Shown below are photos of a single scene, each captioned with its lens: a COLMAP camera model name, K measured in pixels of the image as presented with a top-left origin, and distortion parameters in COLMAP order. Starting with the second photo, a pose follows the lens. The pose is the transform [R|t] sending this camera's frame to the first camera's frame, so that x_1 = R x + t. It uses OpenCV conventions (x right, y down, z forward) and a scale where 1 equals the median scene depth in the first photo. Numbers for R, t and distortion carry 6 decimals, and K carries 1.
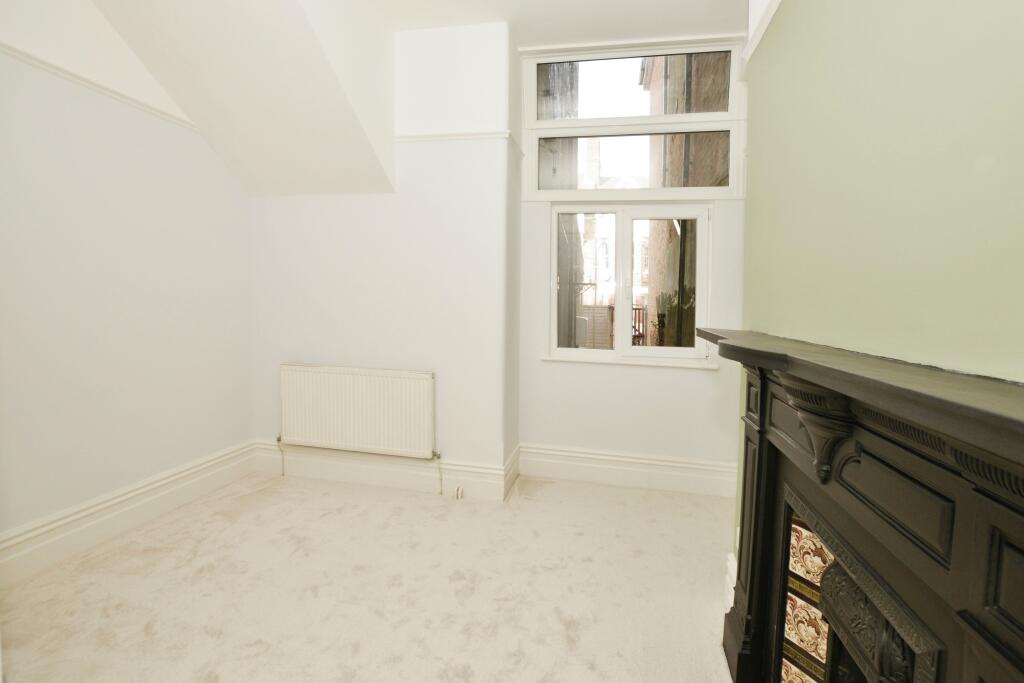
lens RADIAL K [[462.9, 0, 512.7], [0, 462.9, 308.0], [0, 0, 1]] dist [-0.028383, -0.000412]
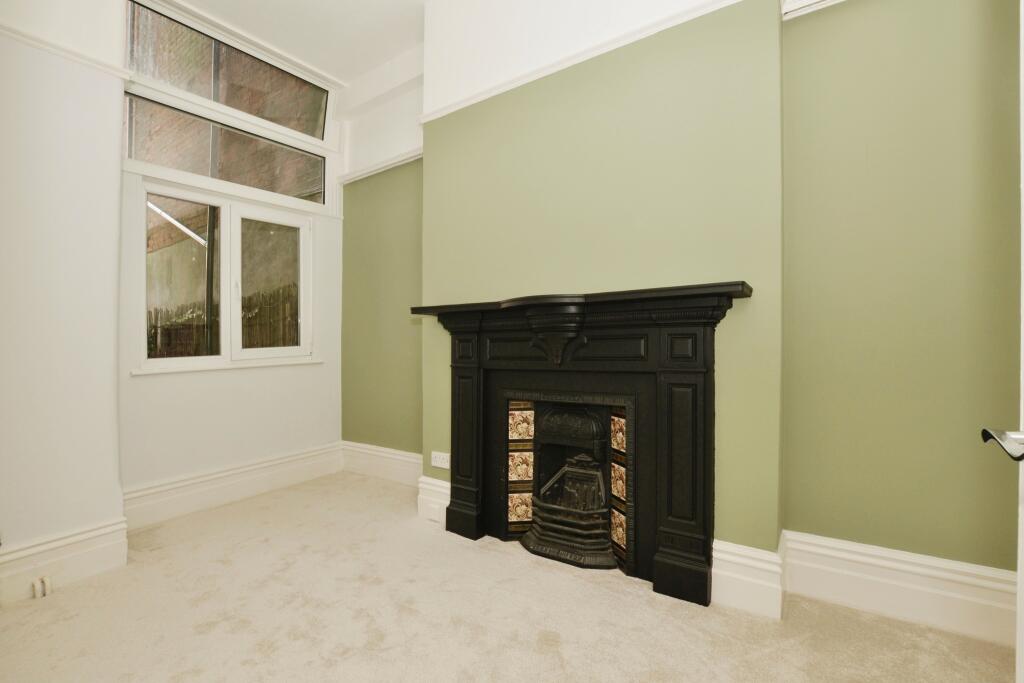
lens RADIAL K [[459.8, 0, 509.8], [0, 459.8, 323.8], [0, 0, 1]] dist [-0.026794, 0.001689]
pose [[0.382511, -0.016330, 0.923807, -0.541301], [0.048334, 0.998828, -0.002357, 0.079766], [-0.922686, 0.045553, 0.382852, 0.171839]]
